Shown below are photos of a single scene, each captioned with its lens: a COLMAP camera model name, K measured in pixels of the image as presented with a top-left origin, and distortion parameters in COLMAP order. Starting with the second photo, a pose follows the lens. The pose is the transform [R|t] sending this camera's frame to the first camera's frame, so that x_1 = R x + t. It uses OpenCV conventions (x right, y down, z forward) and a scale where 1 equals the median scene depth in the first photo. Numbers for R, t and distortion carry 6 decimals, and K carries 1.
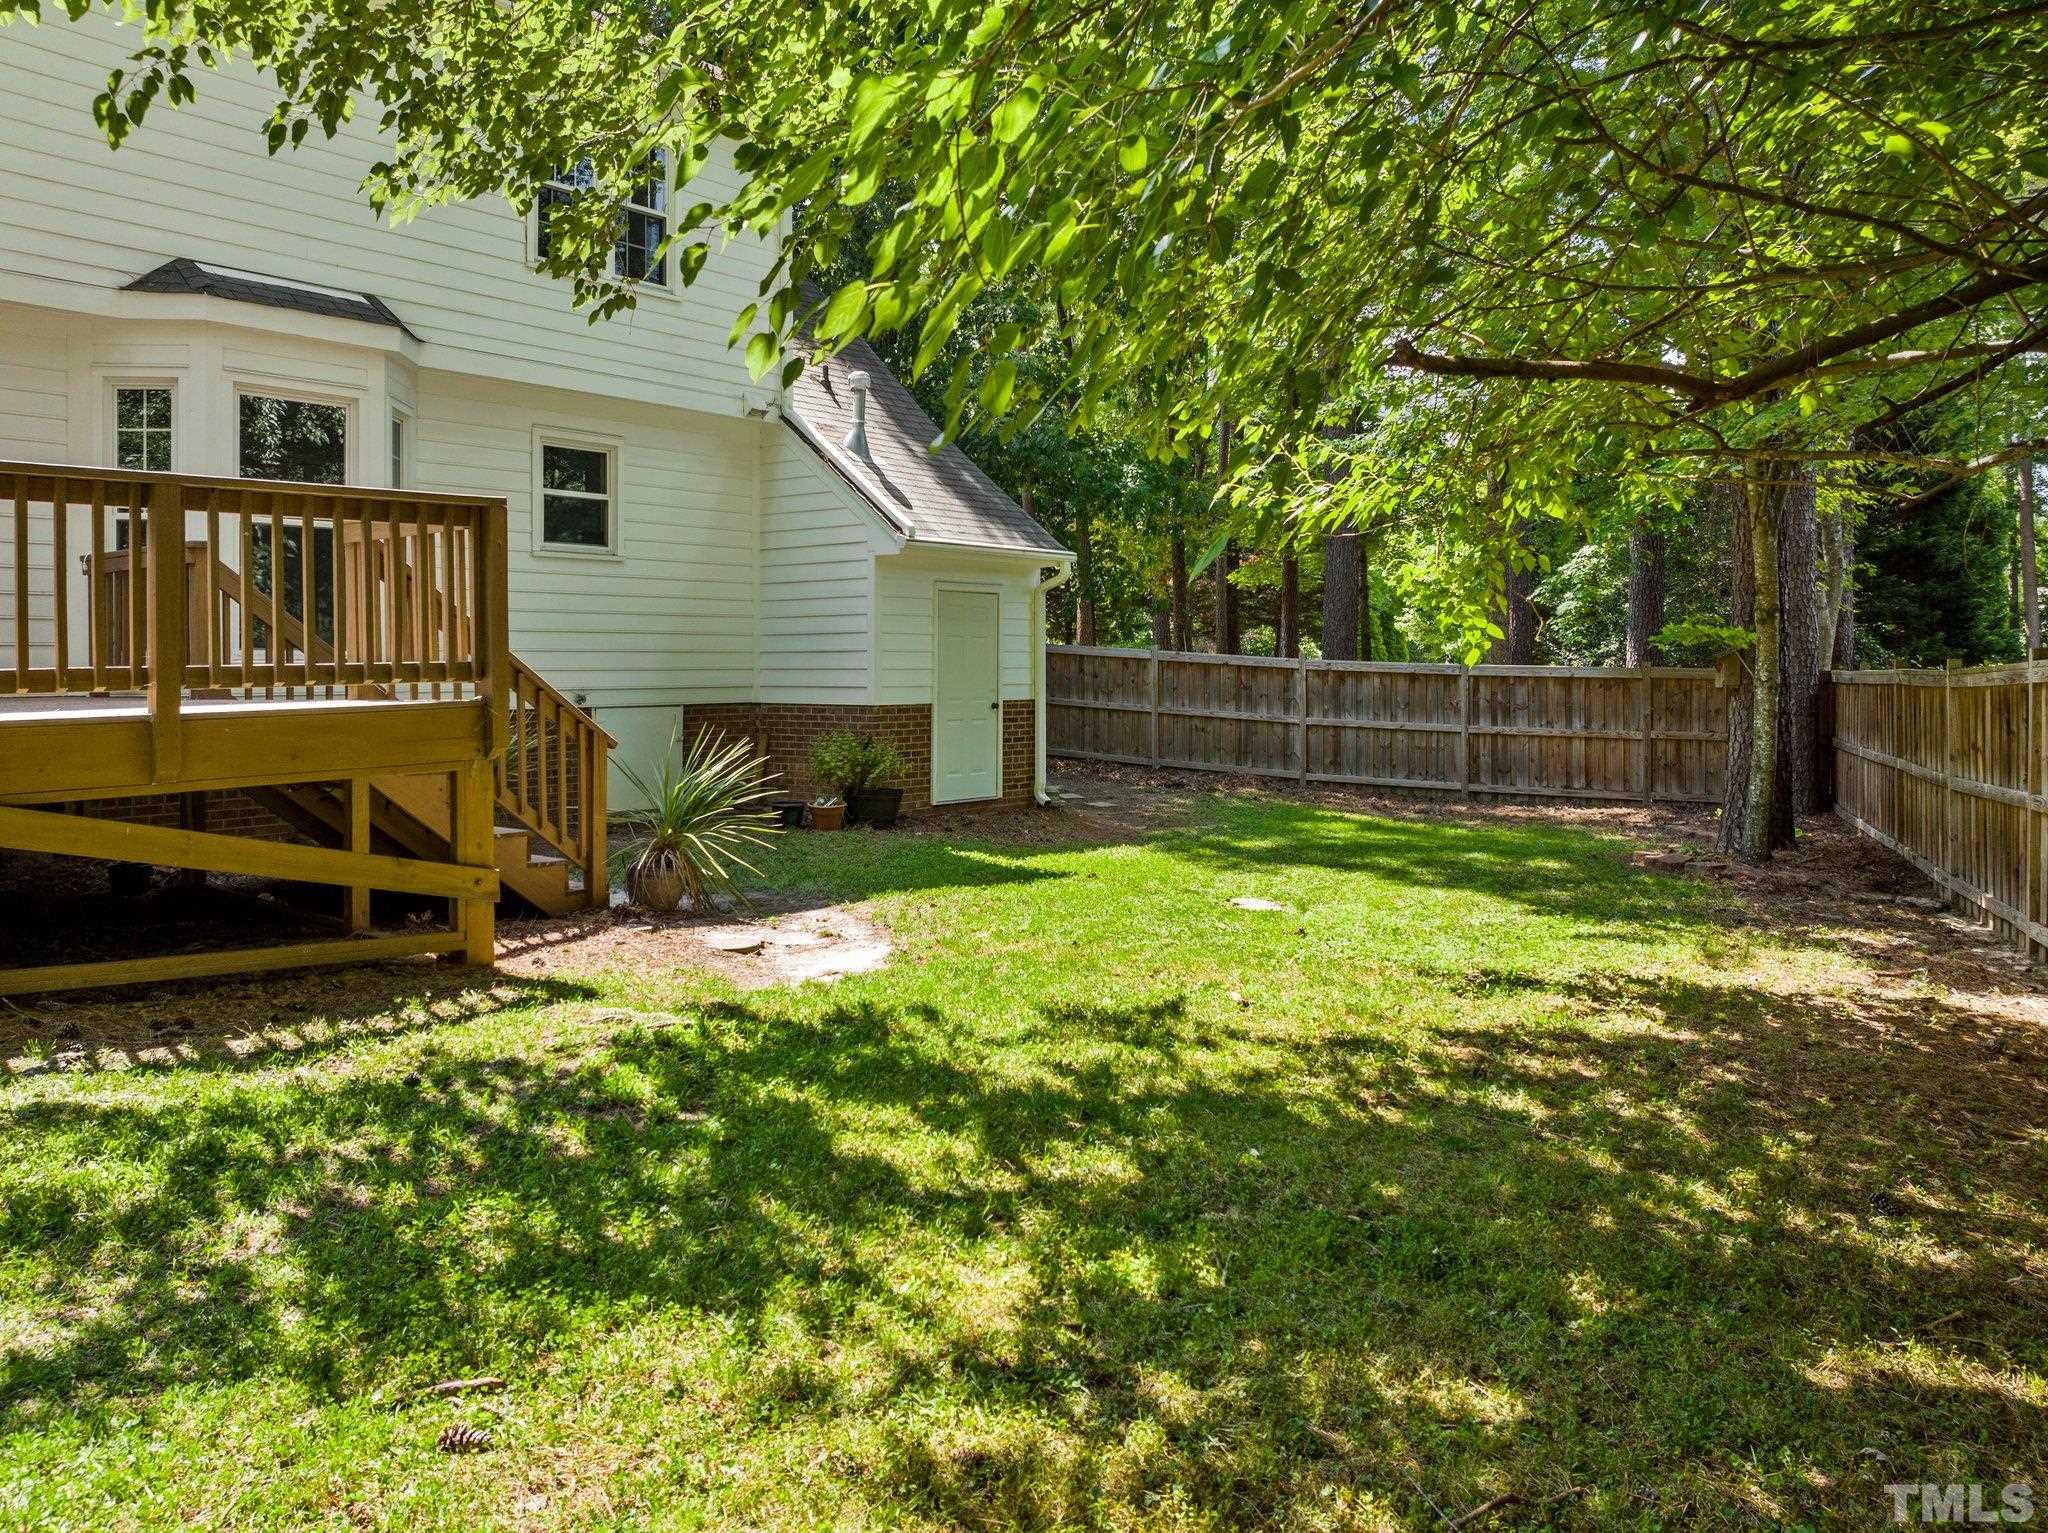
lens RADIAL K [[1423.6, 0, 1025.6], [0, 1423.6, 750.7], [0, 0, 1]] dist [-0.042190, 0.003780]
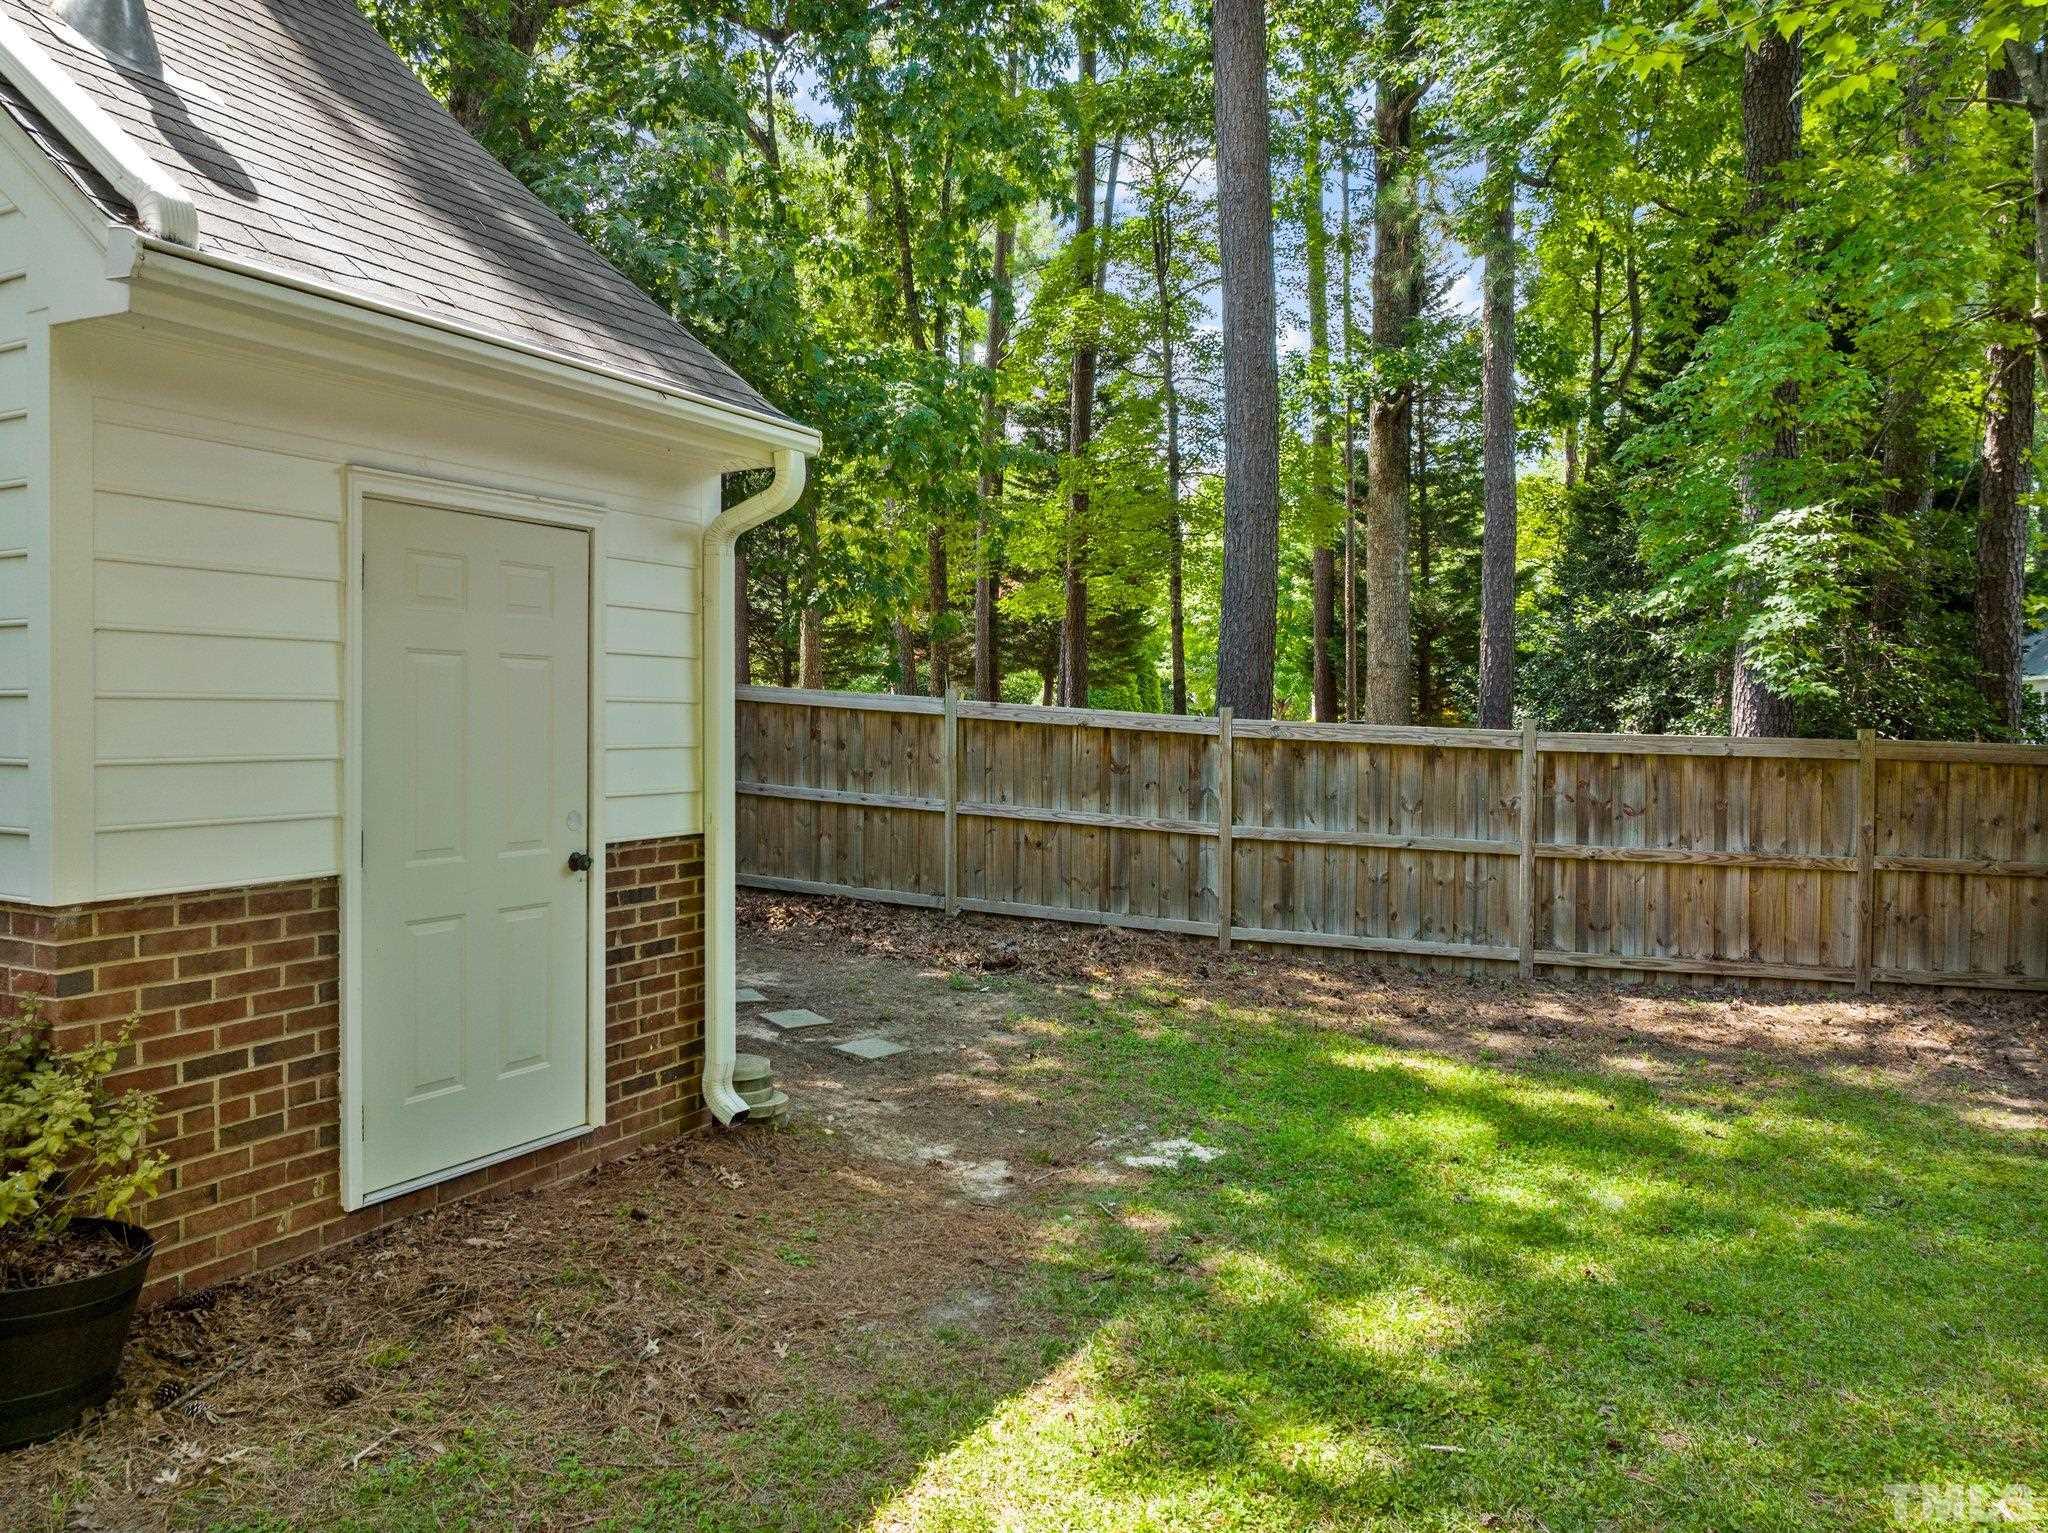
lens RADIAL K [[1423.6, 0, 1011.4], [0, 1423.6, 759.0], [0, 0, 1]] dist [-0.042190, 0.003780]
pose [[0.982356, 0.002293, 0.187005, 0.012860], [0.002683, 0.999649, -0.026353, -0.037293], [-0.187000, 0.026390, 0.982005, 0.517505]]
